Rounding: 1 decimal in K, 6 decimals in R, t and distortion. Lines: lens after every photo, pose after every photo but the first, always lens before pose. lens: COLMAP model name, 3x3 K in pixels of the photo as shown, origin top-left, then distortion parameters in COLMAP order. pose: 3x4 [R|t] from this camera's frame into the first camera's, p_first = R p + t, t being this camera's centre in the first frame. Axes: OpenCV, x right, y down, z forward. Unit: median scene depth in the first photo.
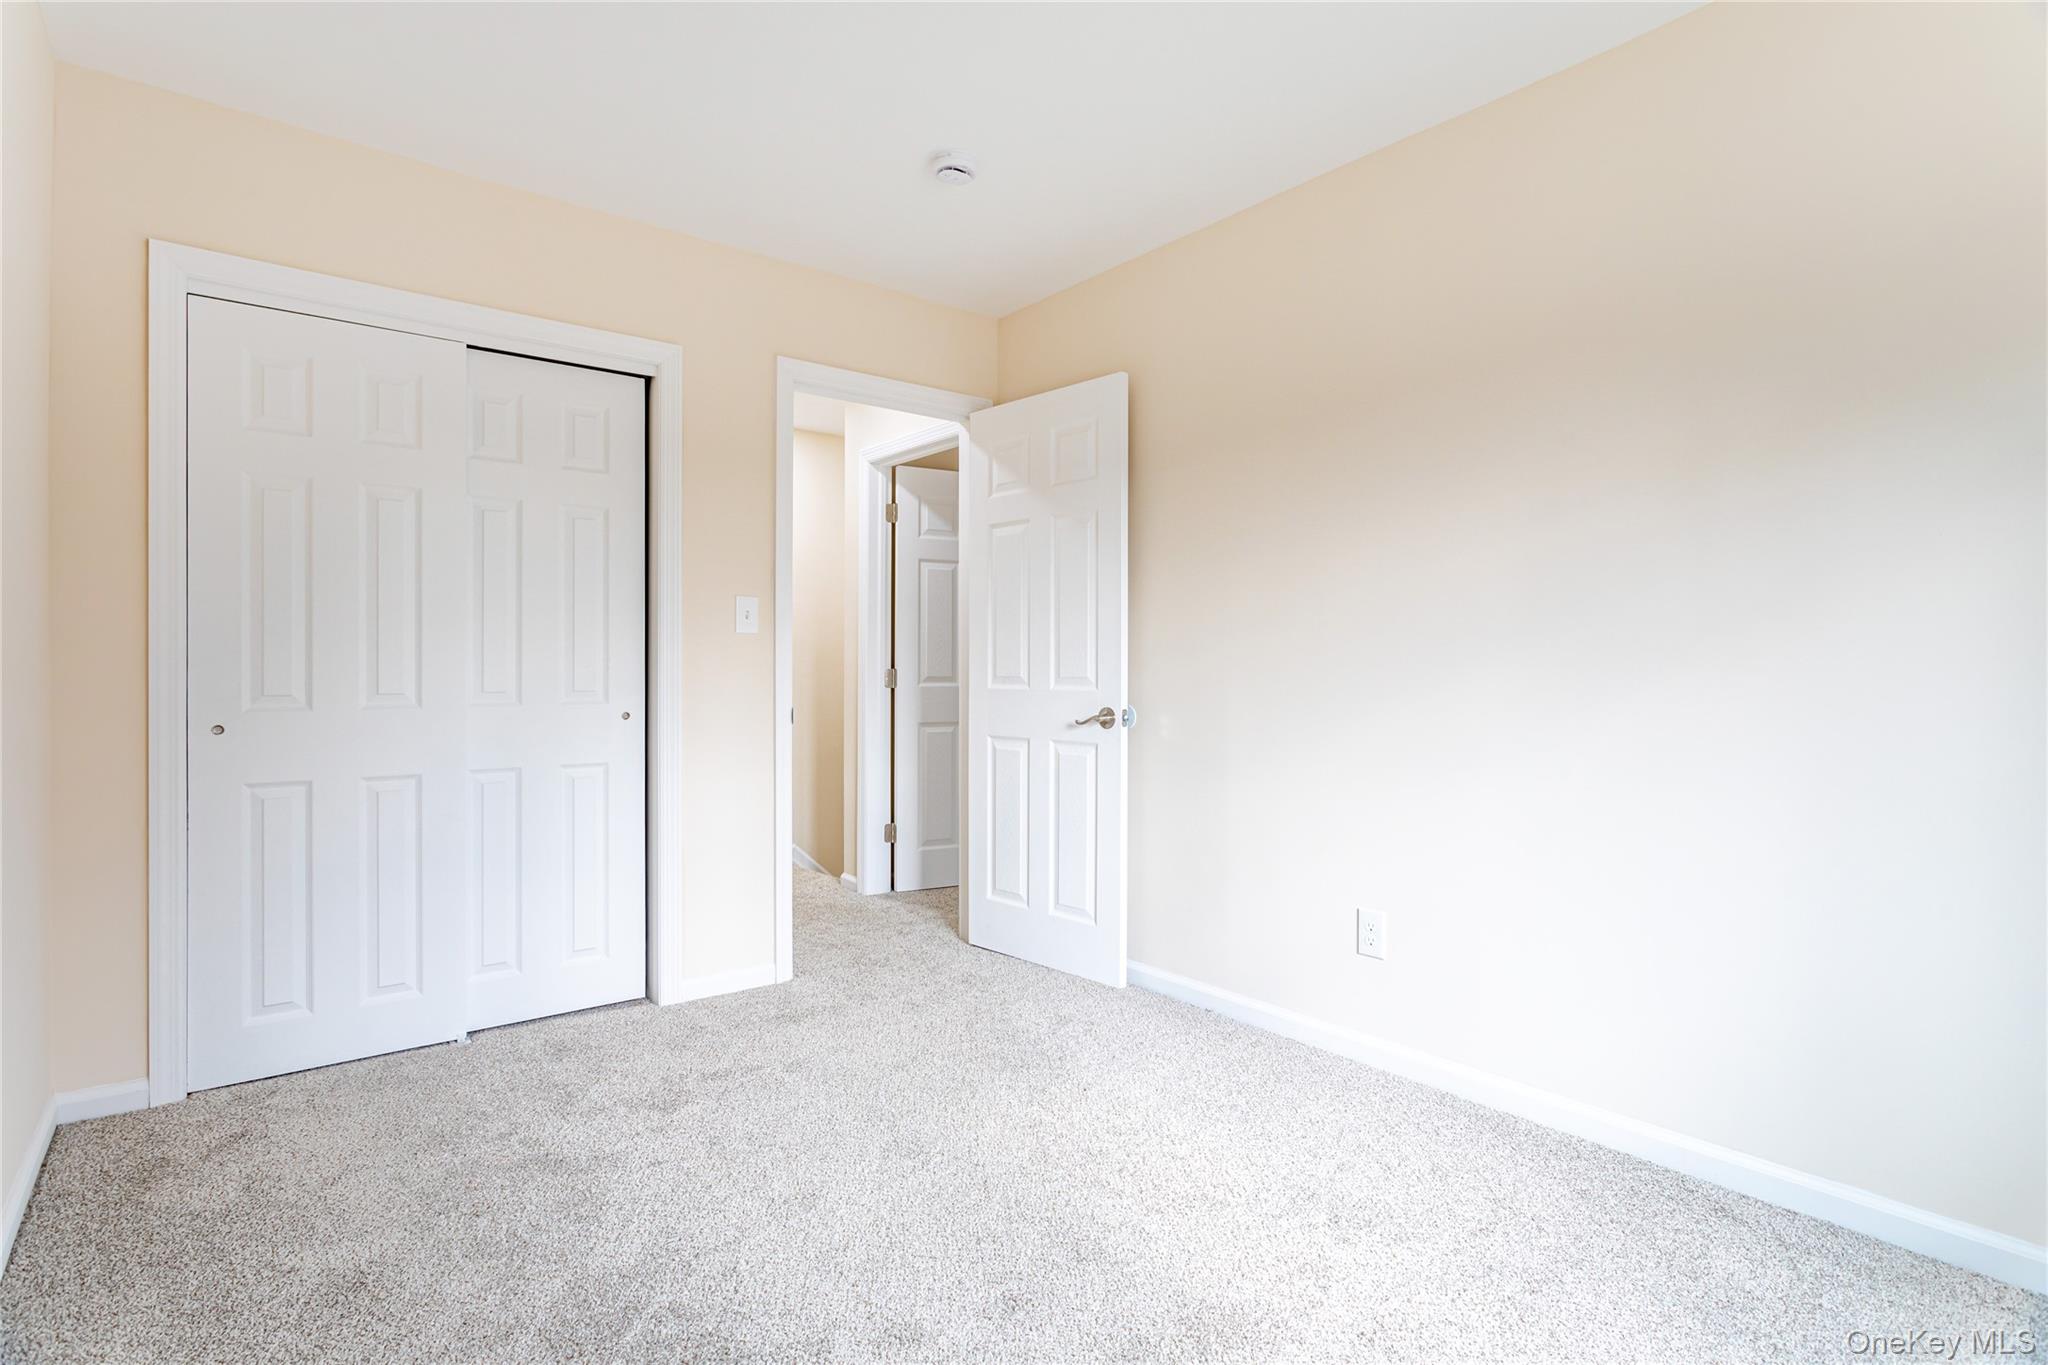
lens RADIAL K [[1028.3, 0, 1051.7], [0, 1028.3, 681.6], [0, 0, 1]] dist [-0.009252, 0.005468]
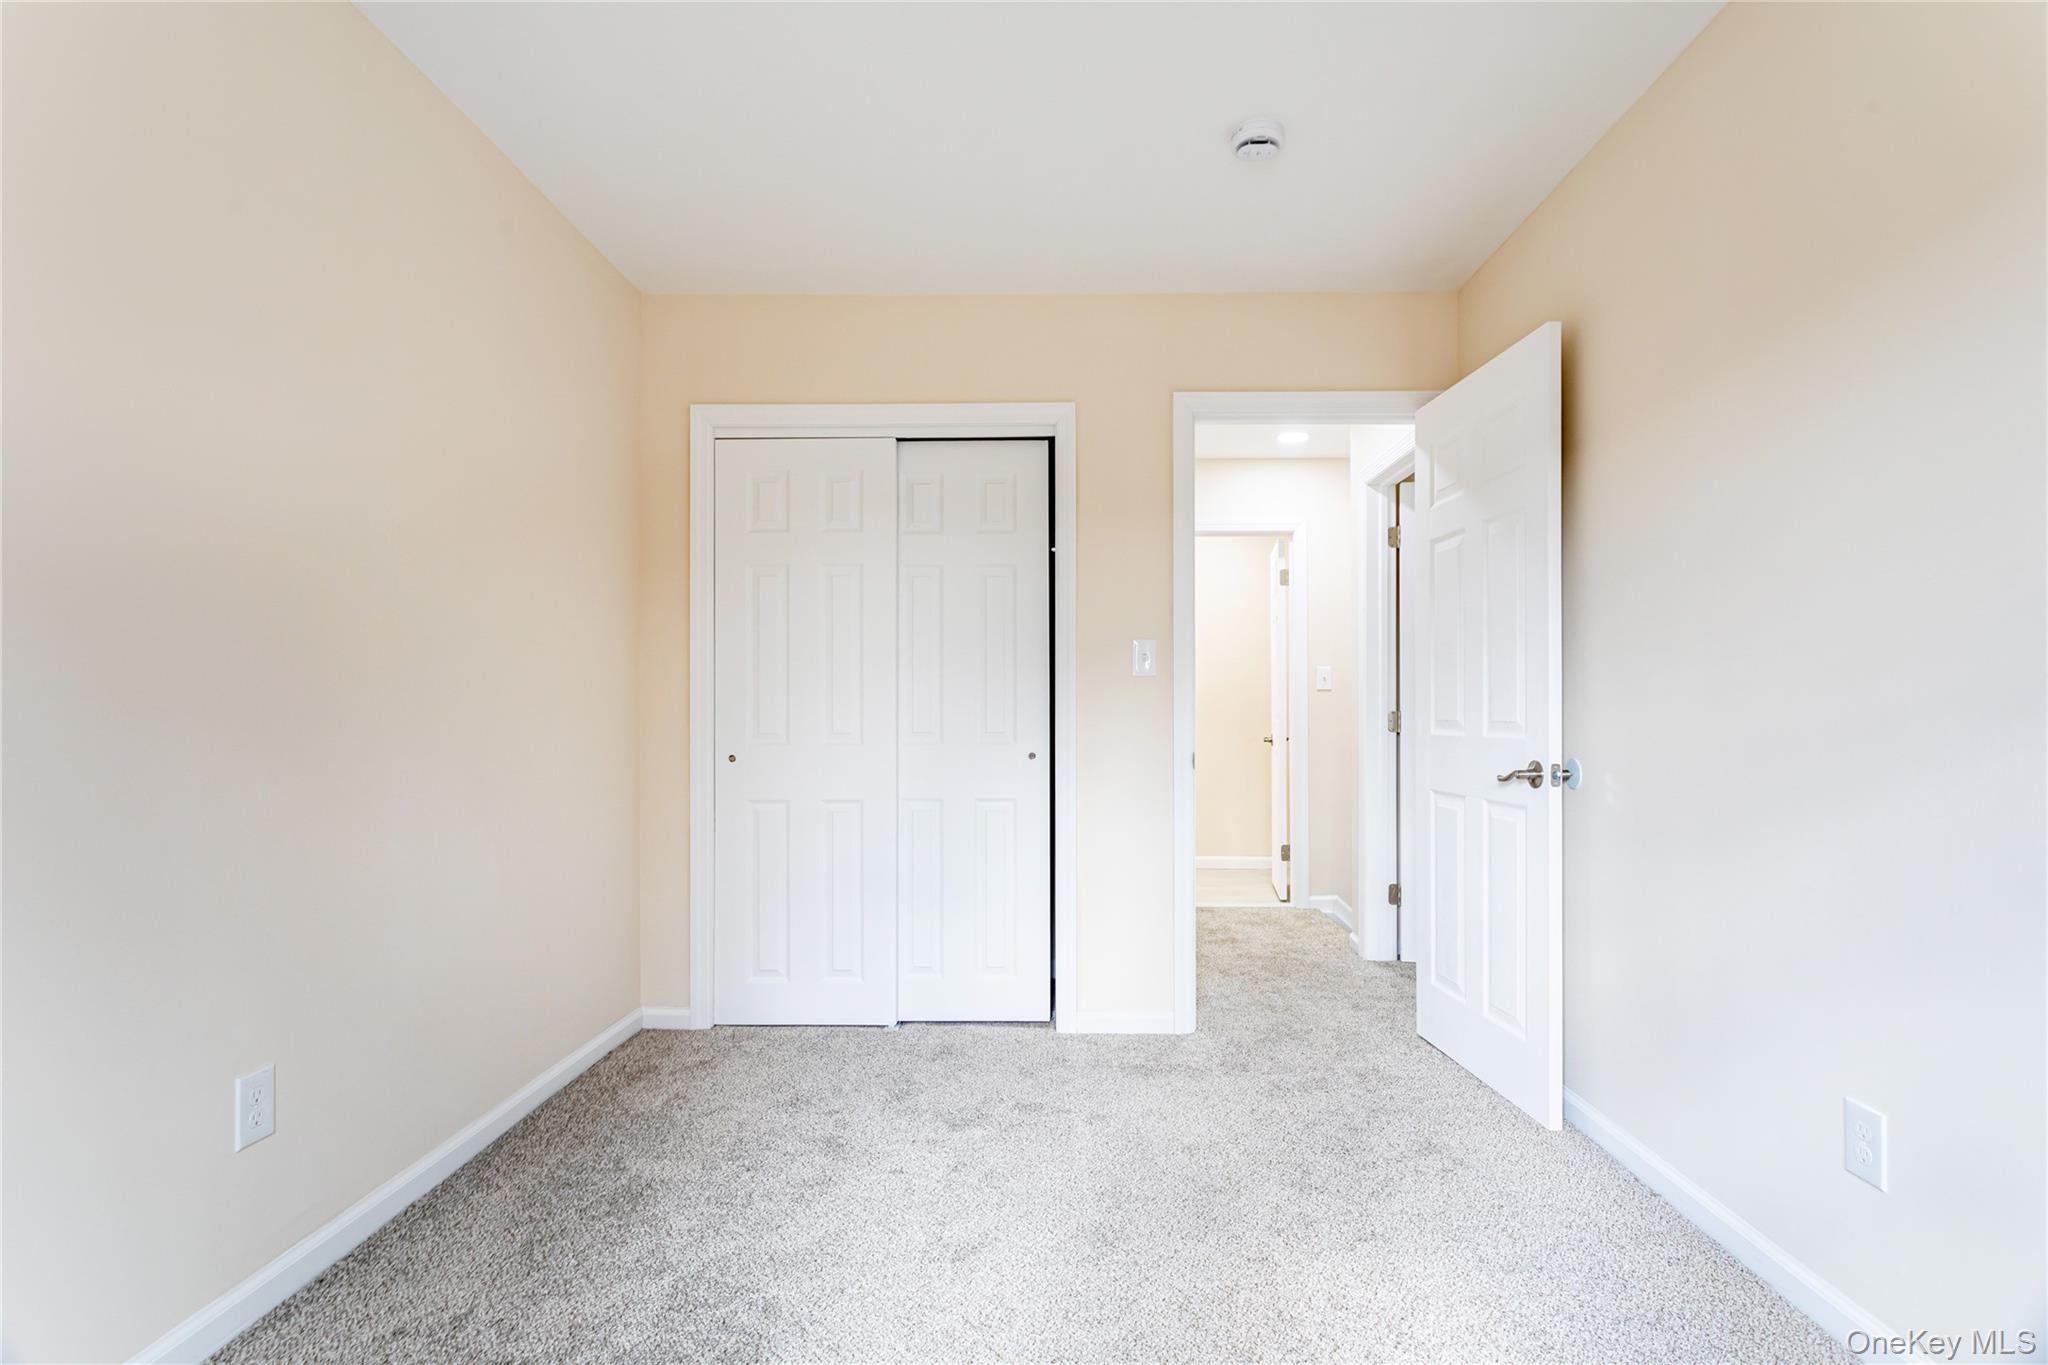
lens RADIAL K [[1024.2, 0, 1023.9], [0, 1024.2, 720.0], [0, 0, 1]] dist [0.002623, -0.000102]
pose [[0.761296, 0.001671, -0.648402, 0.275727], [-0.004189, 0.999988, -0.002340, -0.002097], [0.648391, 0.004498, 0.761294, 0.176150]]
